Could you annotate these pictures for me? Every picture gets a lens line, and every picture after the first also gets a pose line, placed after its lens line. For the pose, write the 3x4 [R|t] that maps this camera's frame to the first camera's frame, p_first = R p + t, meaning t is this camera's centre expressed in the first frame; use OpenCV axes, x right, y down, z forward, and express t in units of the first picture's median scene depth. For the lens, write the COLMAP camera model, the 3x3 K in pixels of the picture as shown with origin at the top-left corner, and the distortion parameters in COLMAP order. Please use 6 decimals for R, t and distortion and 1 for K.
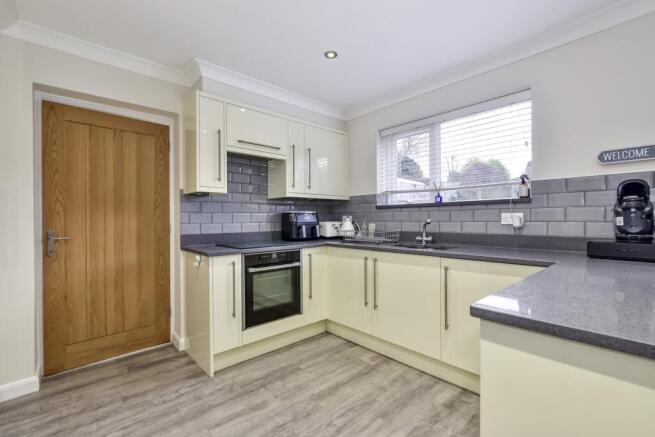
lens RADIAL K [[292.2, 0, 327.9], [0, 292.2, 220.5], [0, 0, 1]] dist [0.000189, -0.000027]
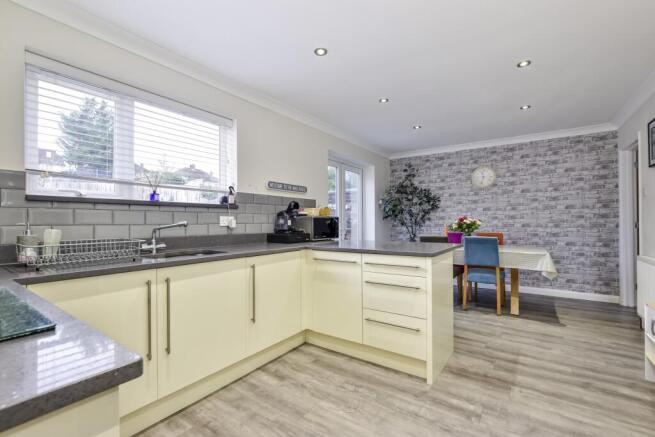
lens RADIAL K [[292.2, 0, 327.9], [0, 292.2, 218.7], [0, 0, 1]] dist [0.000189, -0.000027]
pose [[-0.220076, 0.015026, 0.975367, -0.620052], [0.007878, 0.999876, -0.013626, 0.003270], [-0.975451, 0.004685, -0.220167, 0.840539]]
